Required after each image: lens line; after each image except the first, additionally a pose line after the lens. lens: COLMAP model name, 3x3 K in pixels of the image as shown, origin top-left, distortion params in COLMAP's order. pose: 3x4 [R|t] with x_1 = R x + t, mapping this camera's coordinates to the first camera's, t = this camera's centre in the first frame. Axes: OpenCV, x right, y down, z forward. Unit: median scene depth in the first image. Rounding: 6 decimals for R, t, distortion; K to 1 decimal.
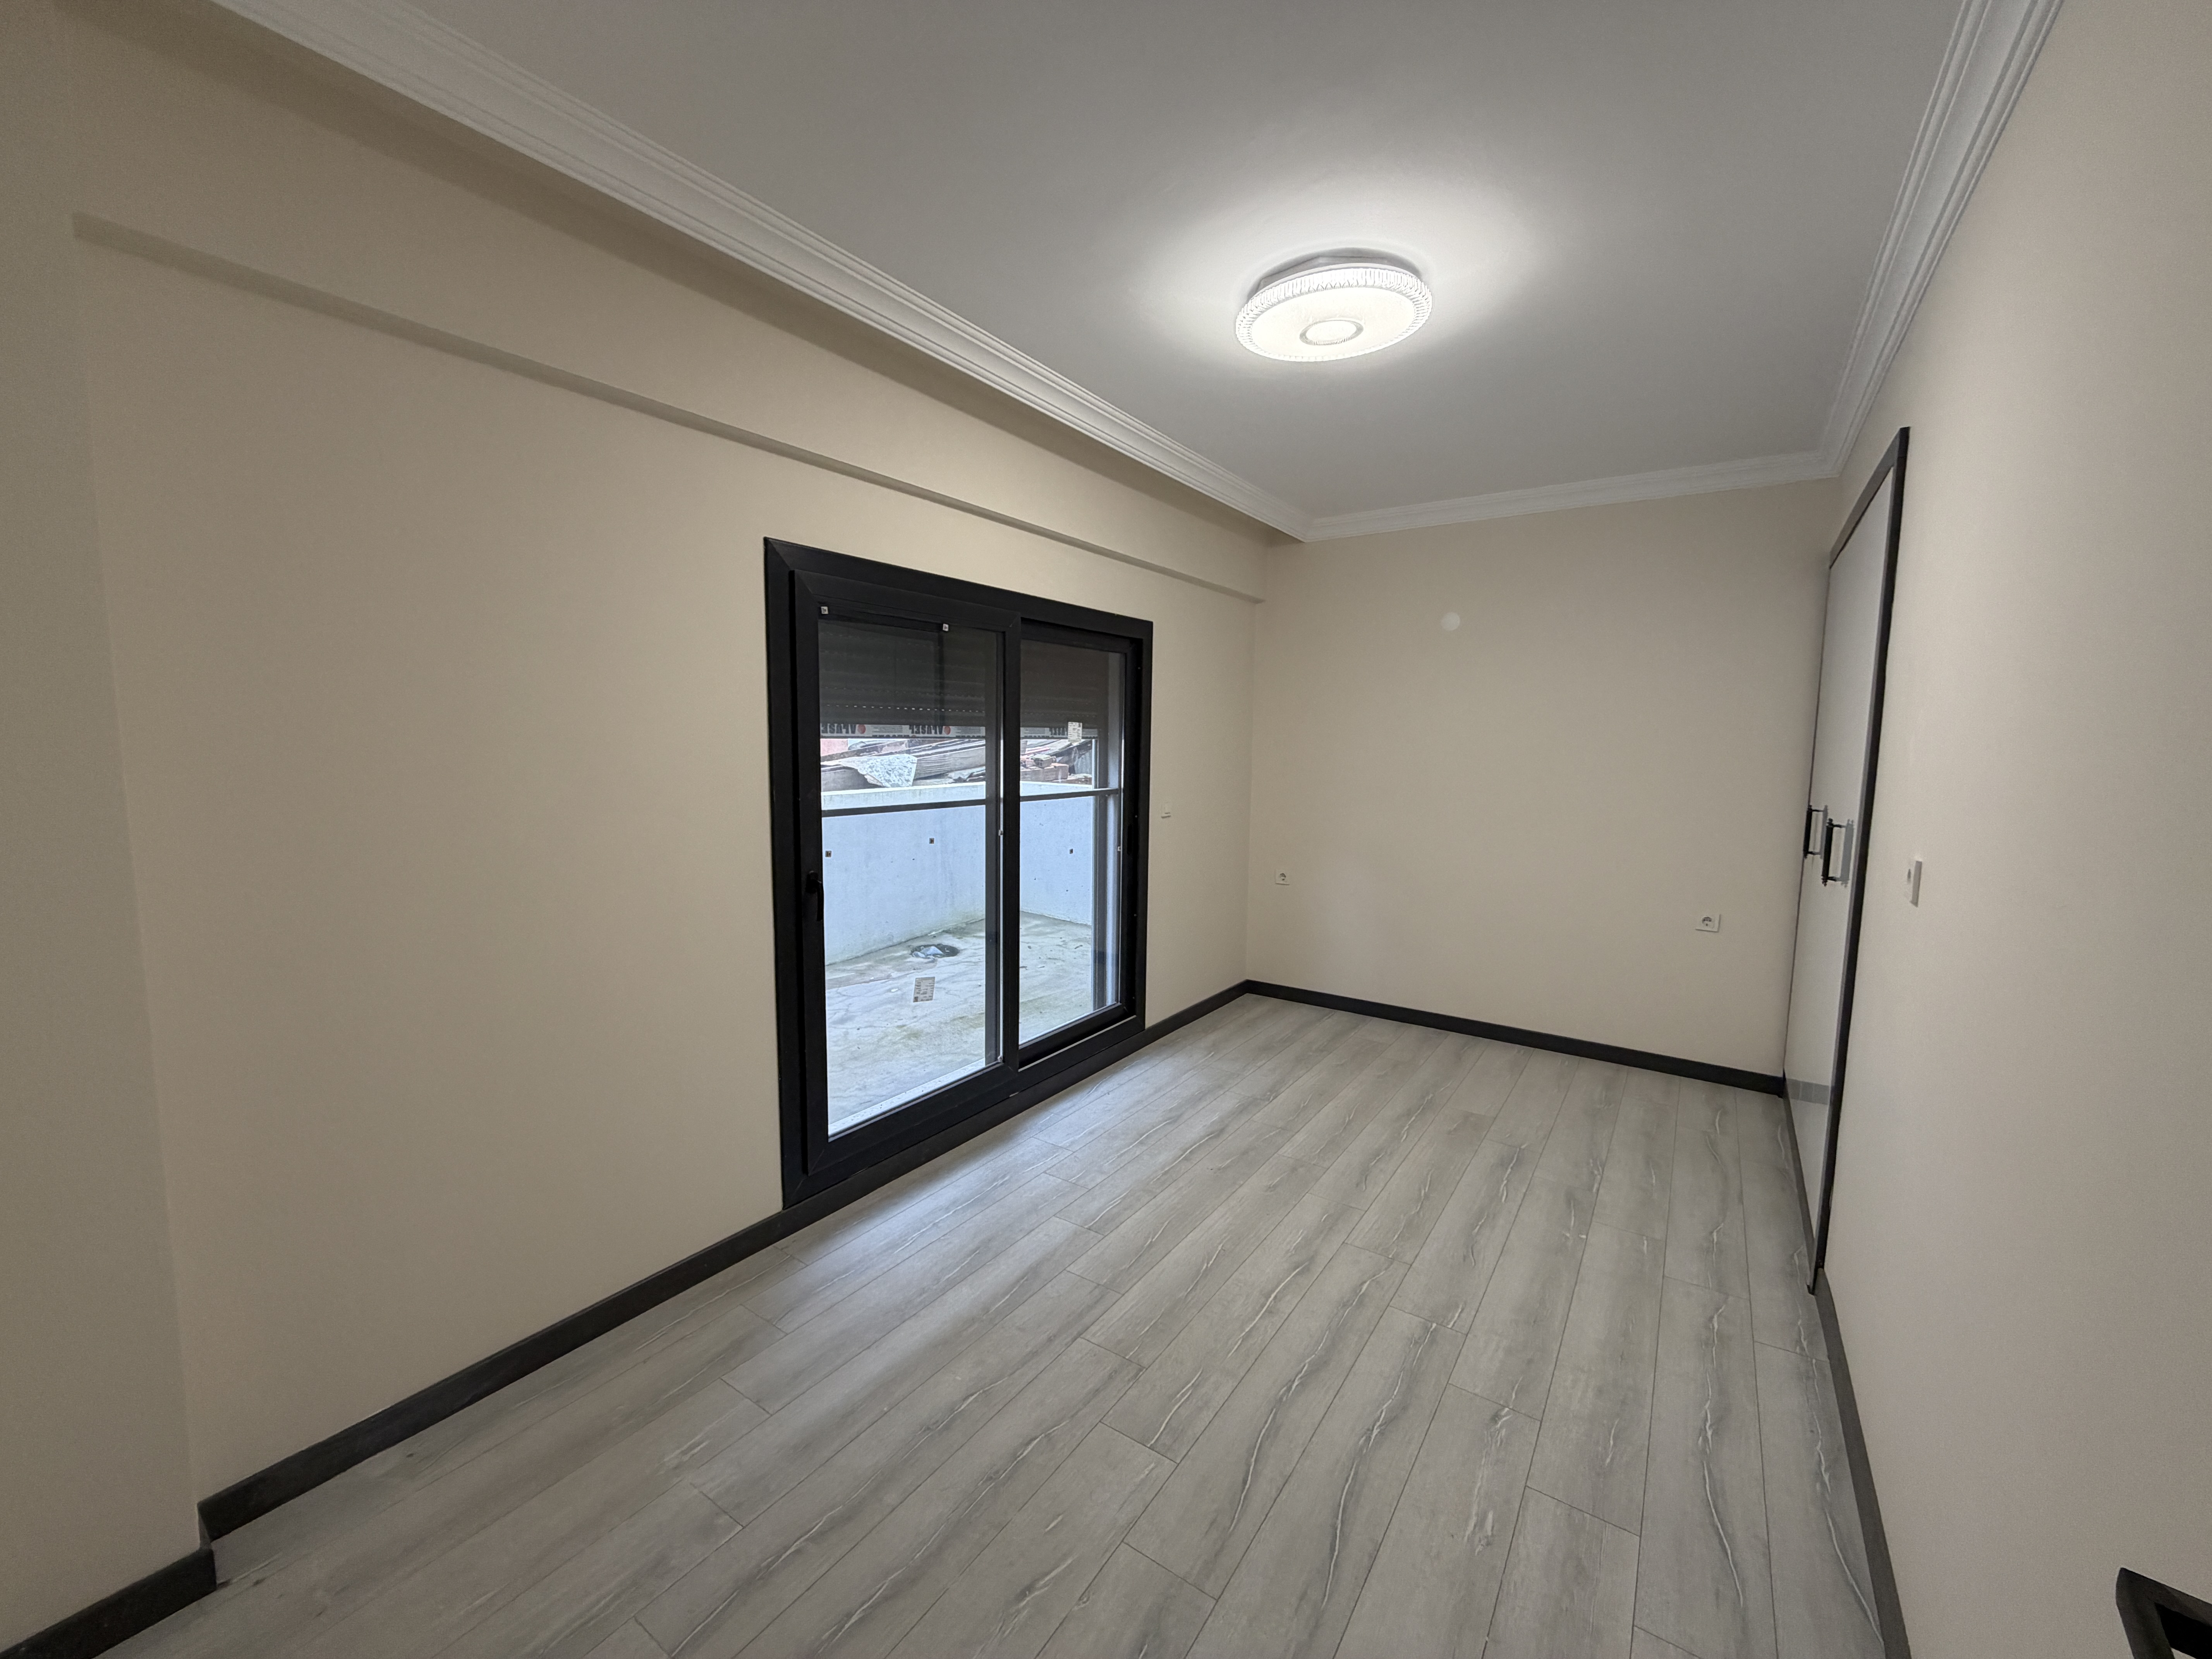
lens RADIAL K [[881.2, 0, 1100.2], [0, 881.2, 831.7], [0, 0, 1]] dist [-0.000617, 0.000299]
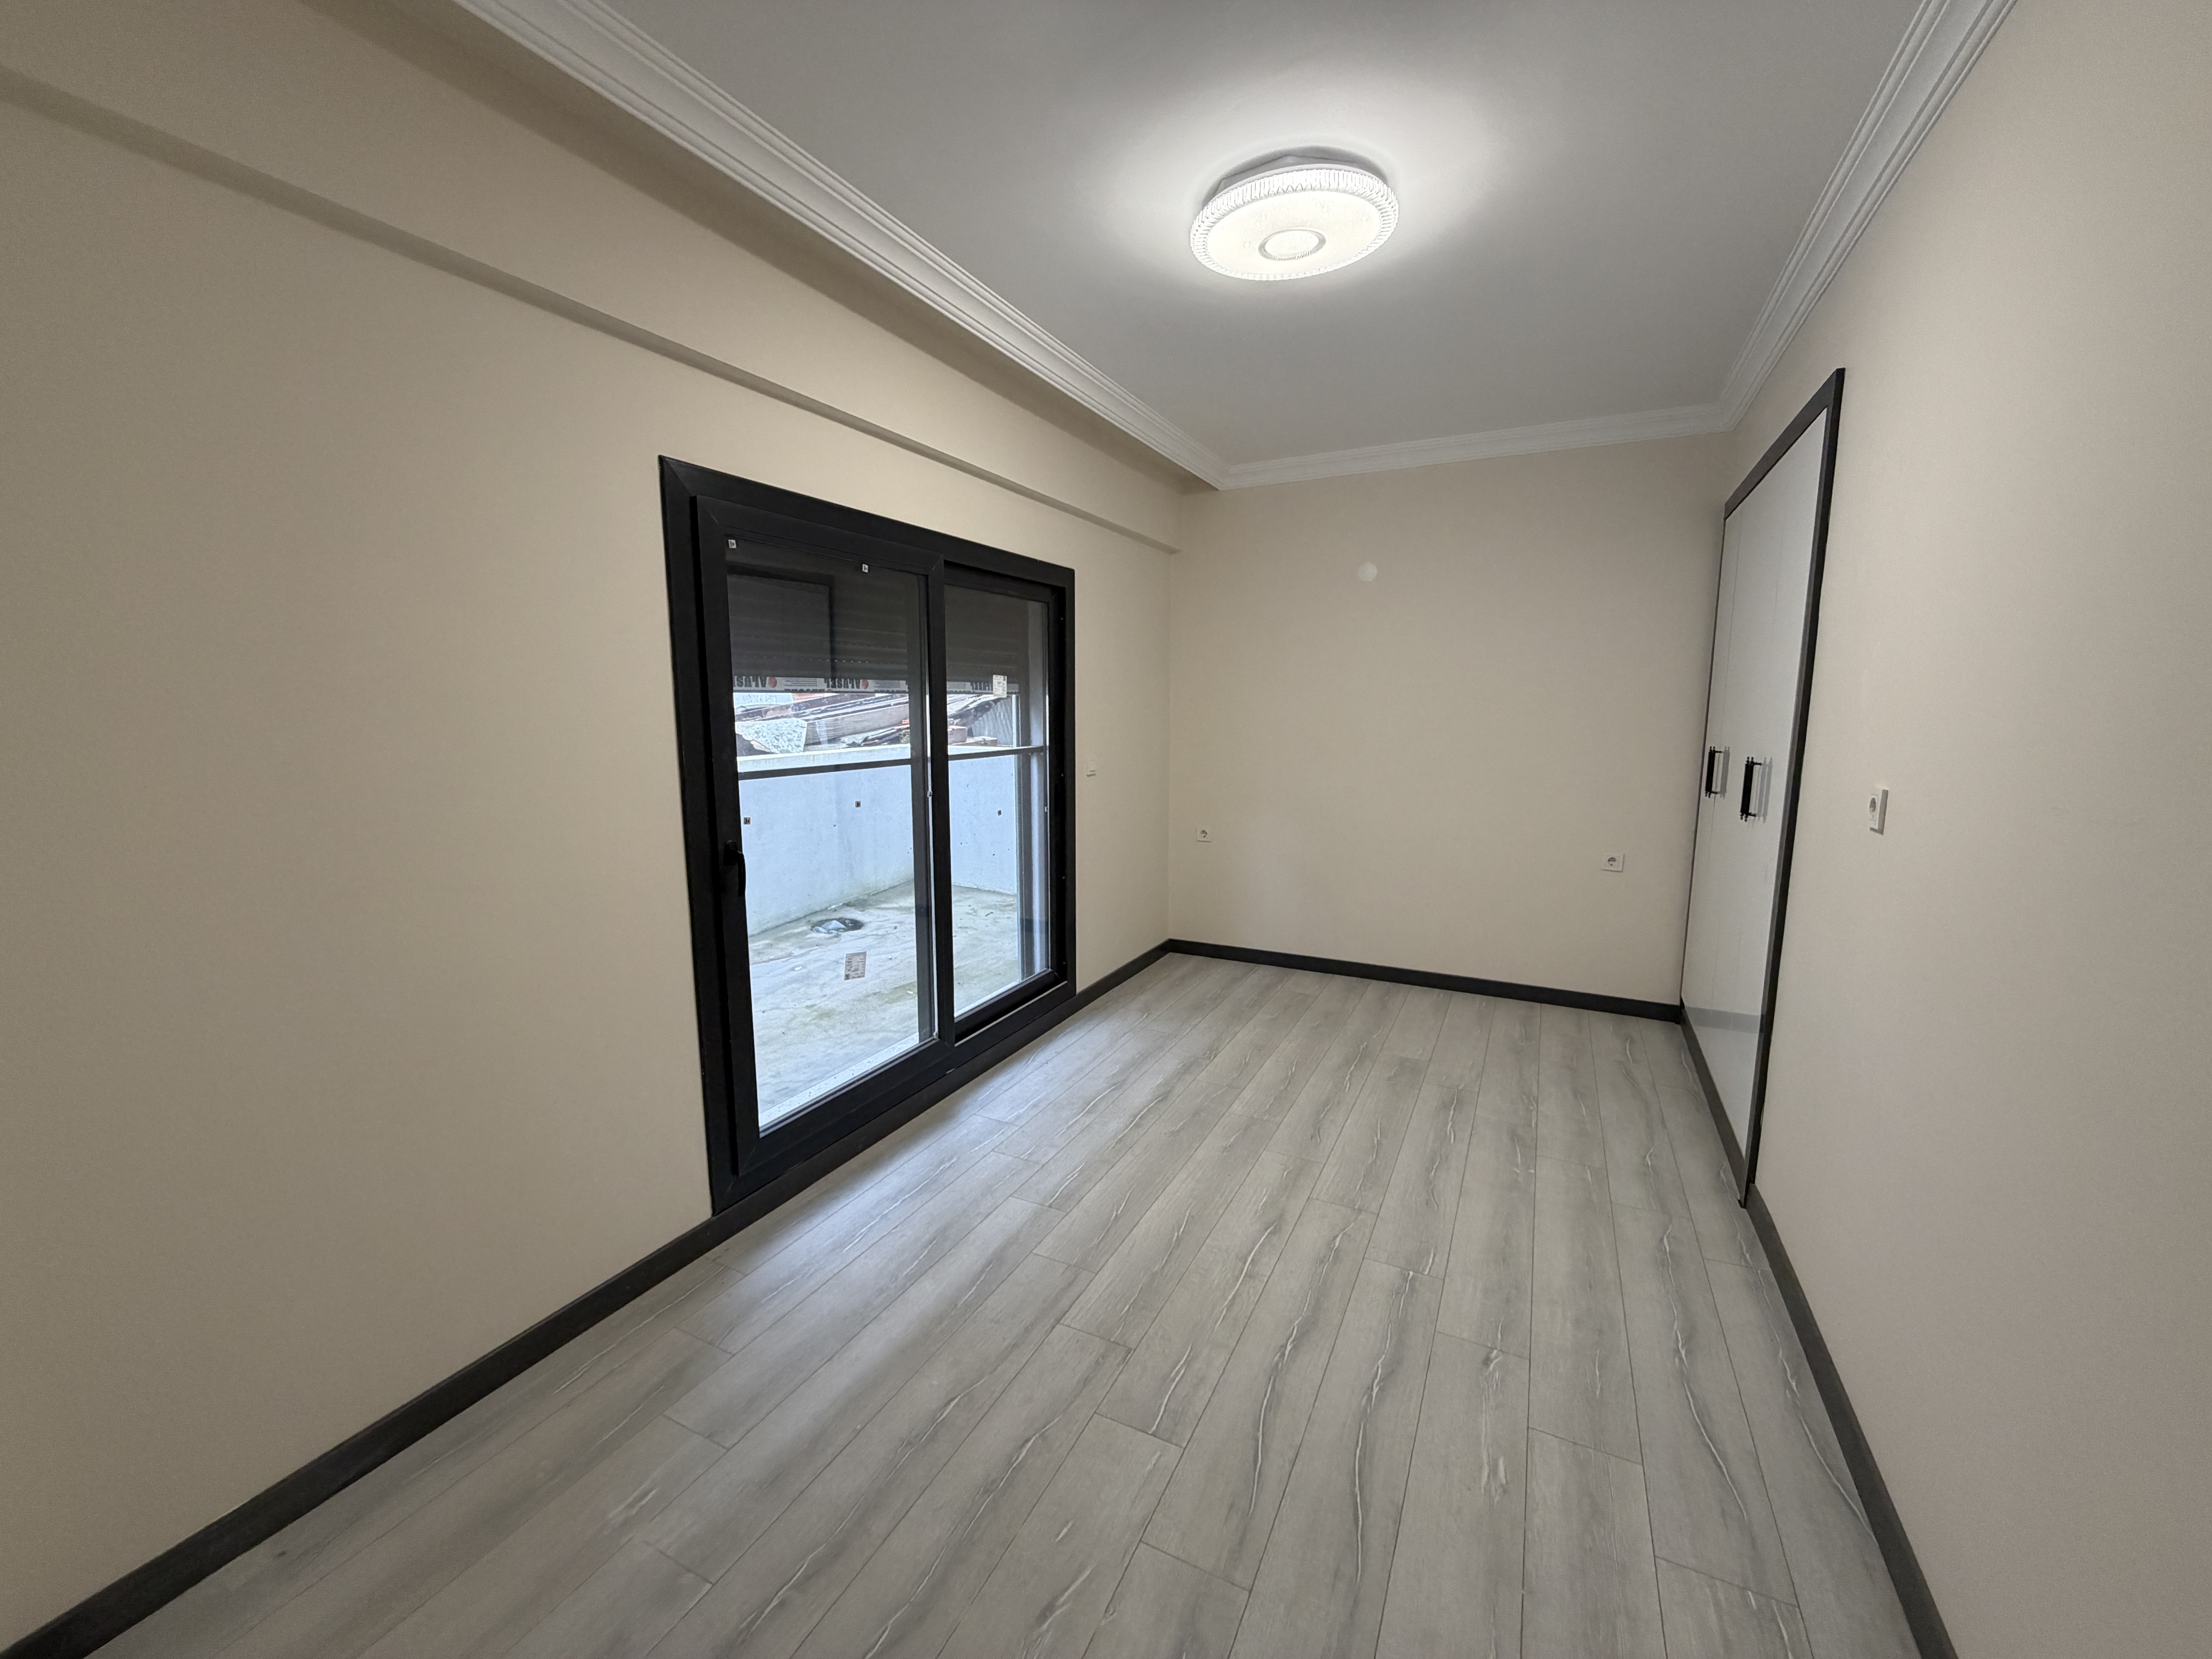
lens RADIAL K [[881.2, 0, 1100.1], [0, 881.2, 832.6], [0, 0, 1]] dist [-0.000617, 0.000299]
pose [[0.990849, -0.033327, 0.130798, -0.073524], [0.028046, 0.998723, 0.042014, 0.009579], [-0.132031, -0.037961, 0.990518, 0.069809]]
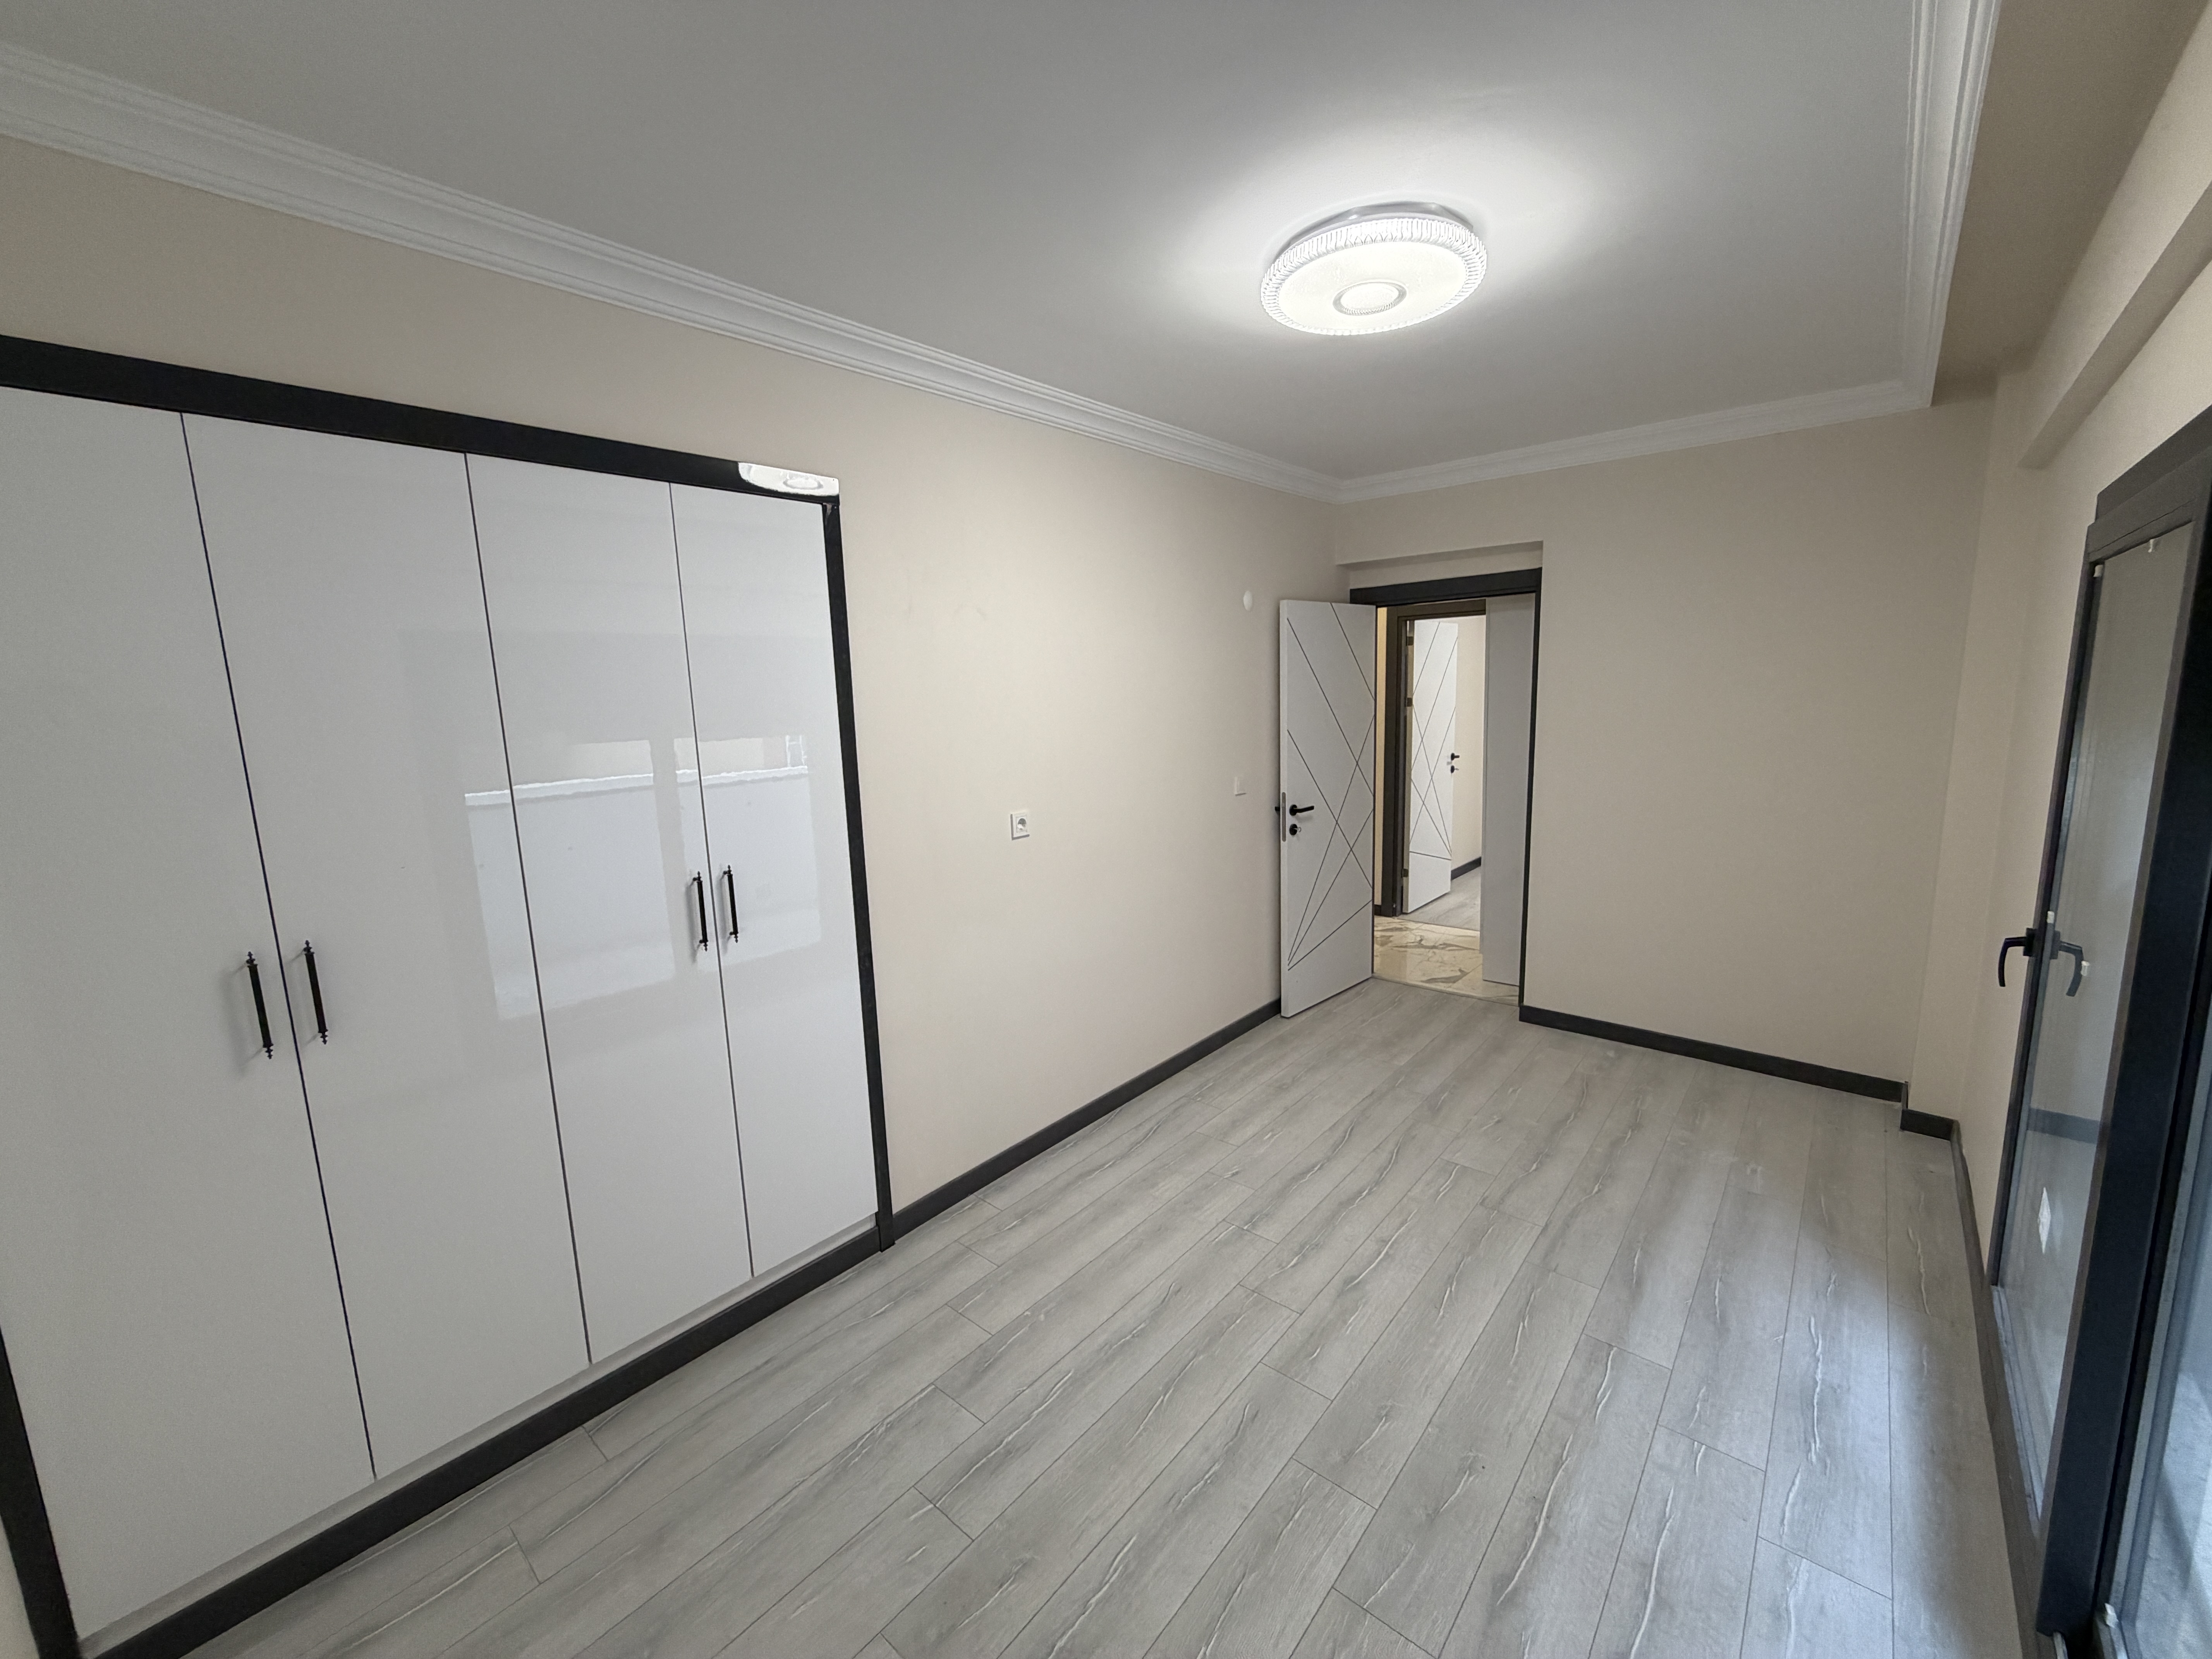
lens RADIAL K [[881.2, 0, 1099.0], [0, 881.2, 820.6], [0, 0, 1]] dist [-0.000617, 0.000299]
pose [[-0.993273, 0.004791, 0.115694, 0.387928], [0.034257, 0.966574, 0.254087, -0.268330], [-0.110609, 0.256341, -0.960237, 1.817365]]
